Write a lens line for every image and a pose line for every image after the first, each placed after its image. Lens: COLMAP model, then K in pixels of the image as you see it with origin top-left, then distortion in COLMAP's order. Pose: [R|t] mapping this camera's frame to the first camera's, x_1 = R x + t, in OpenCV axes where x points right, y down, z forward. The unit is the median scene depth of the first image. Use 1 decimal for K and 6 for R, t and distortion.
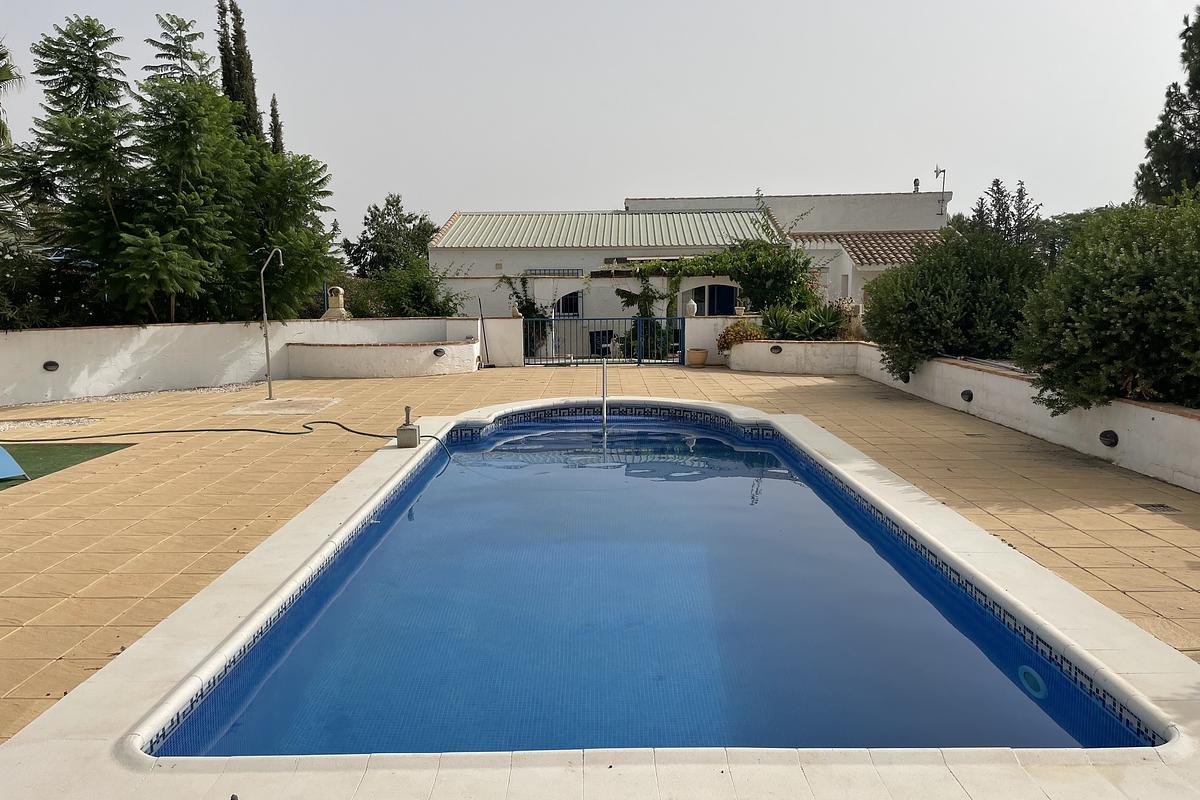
lens RADIAL K [[910.6, 0, 600.0], [0, 910.6, 402.3], [0, 0, 1]] dist [0.054716, -0.019768]
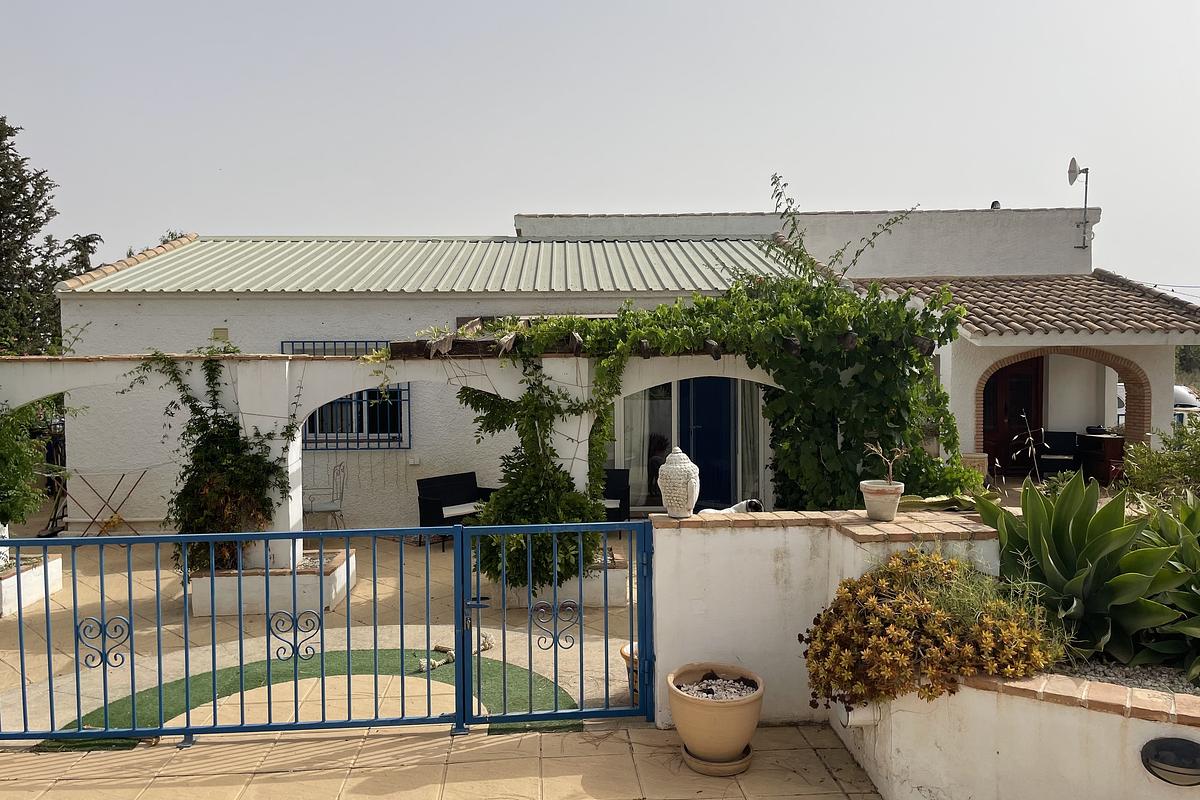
lens RADIAL K [[910.6, 0, 600.6], [0, 910.6, 398.8], [0, 0, 1]] dist [0.054716, -0.019768]
pose [[0.997296, -0.002454, 0.073451, 0.049664], [0.009173, 0.995783, -0.091283, -0.083478], [-0.072917, 0.091710, 0.993112, 0.609121]]
